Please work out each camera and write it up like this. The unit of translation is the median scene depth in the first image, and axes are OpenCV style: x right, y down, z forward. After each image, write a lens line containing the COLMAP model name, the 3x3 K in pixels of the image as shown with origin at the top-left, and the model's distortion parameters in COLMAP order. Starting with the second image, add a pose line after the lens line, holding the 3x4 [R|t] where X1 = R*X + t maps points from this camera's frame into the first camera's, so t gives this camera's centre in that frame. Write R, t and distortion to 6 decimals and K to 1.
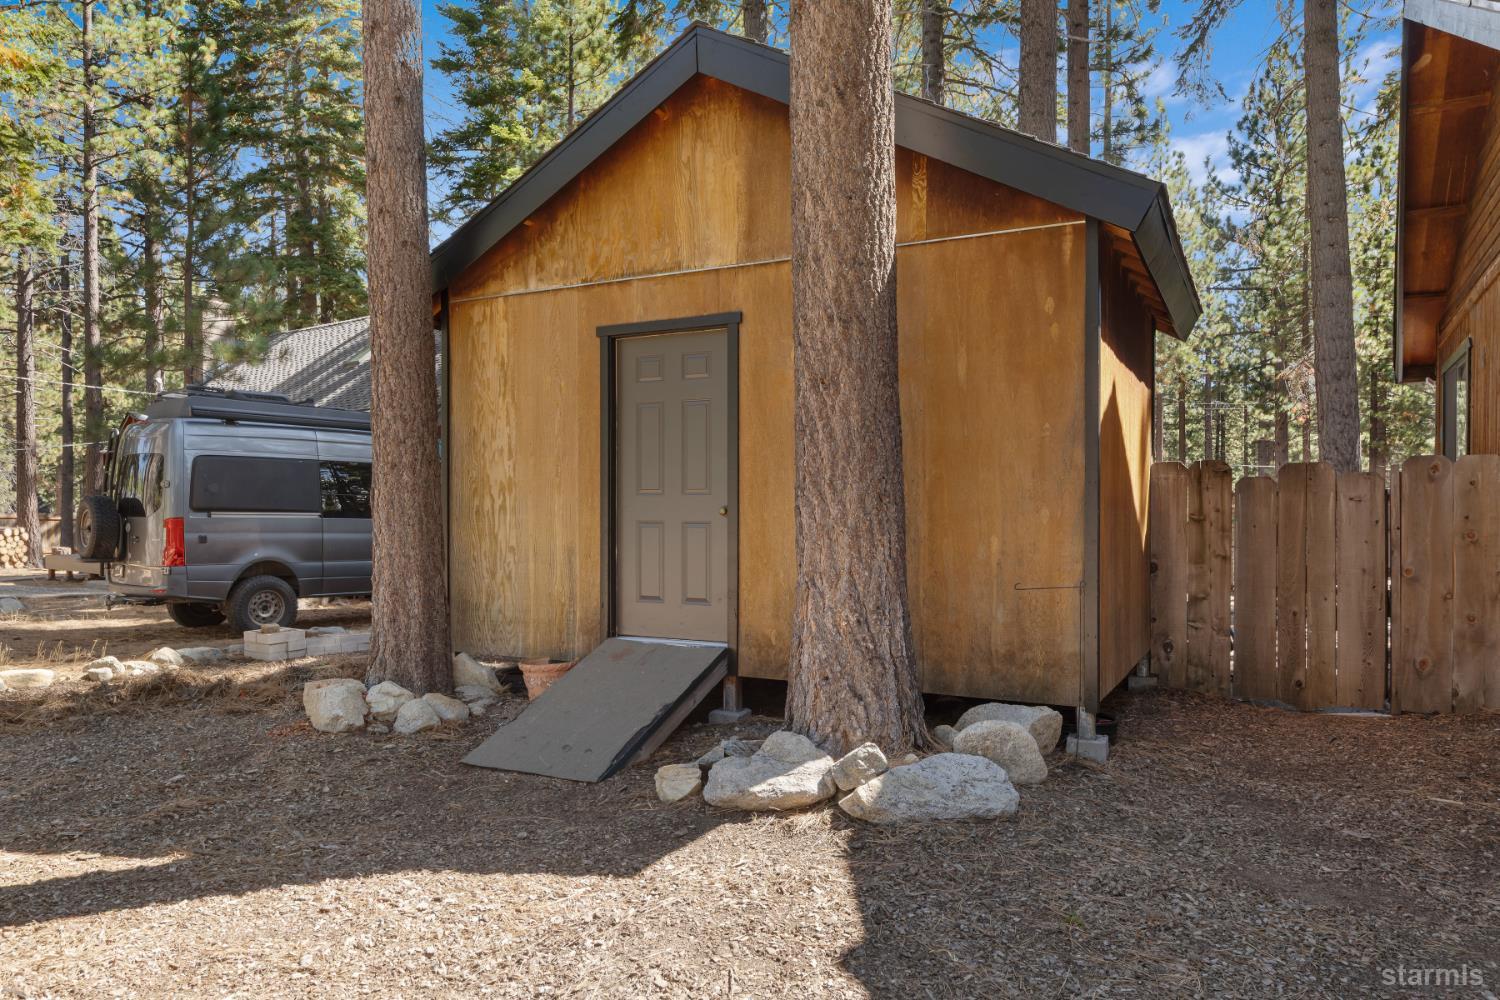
lens RADIAL K [[1068.8, 0, 751.4], [0, 1068.8, 508.7], [0, 0, 1]] dist [0.006358, 0.000955]
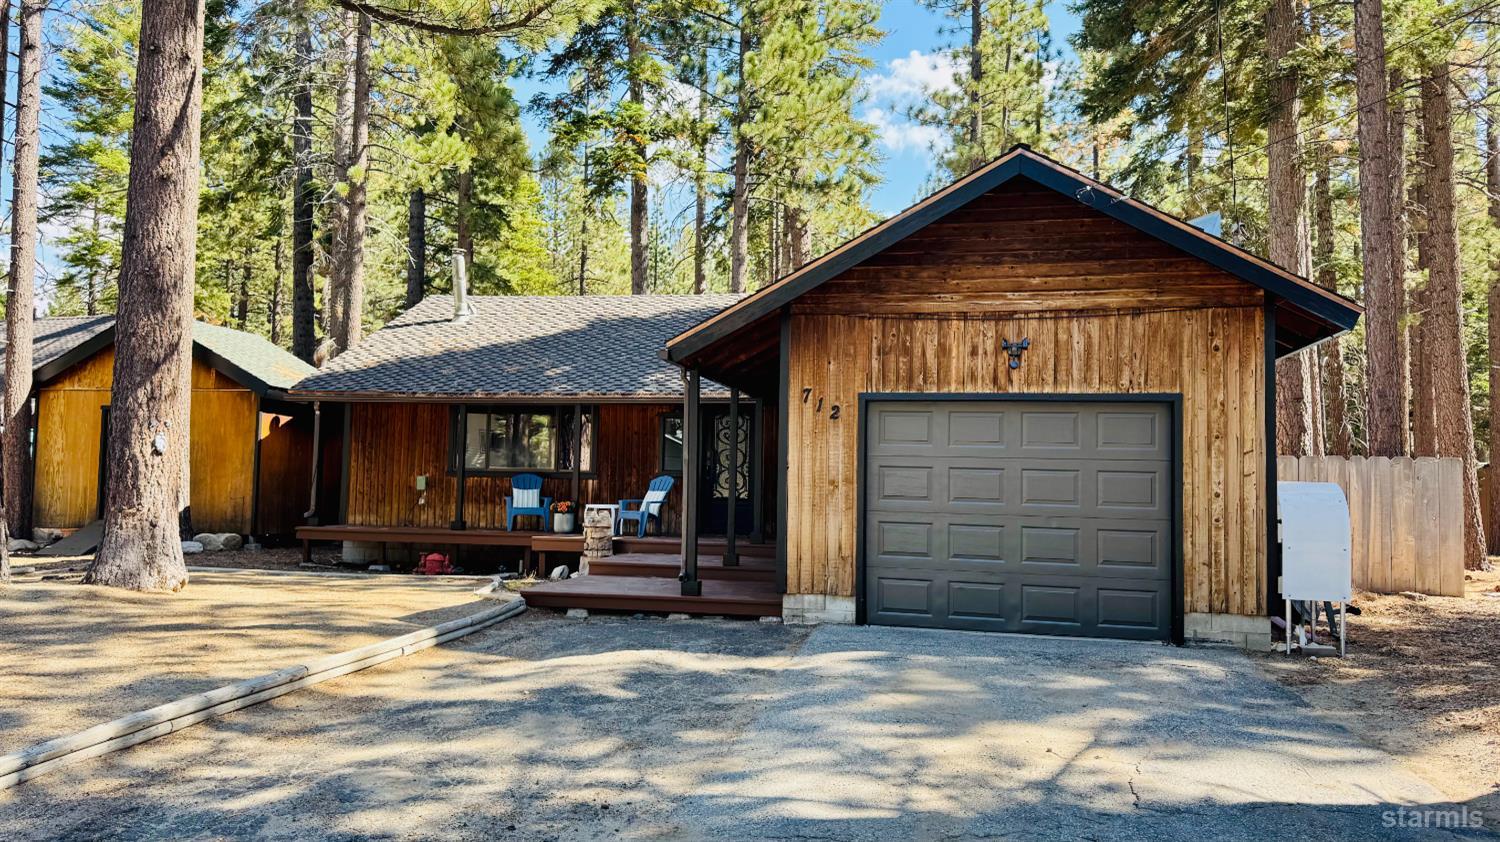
lens RADIAL K [[1073.1, 0, 750.0], [0, 1073.1, 424.4], [0, 0, 1]] dist [0.004070, -0.000651]
pose [[0.952523, 0.037757, 0.302116, 0.612391], [-0.022063, 0.998232, -0.055194, -0.005907], [-0.303666, 0.045908, 0.951672, -2.132388]]
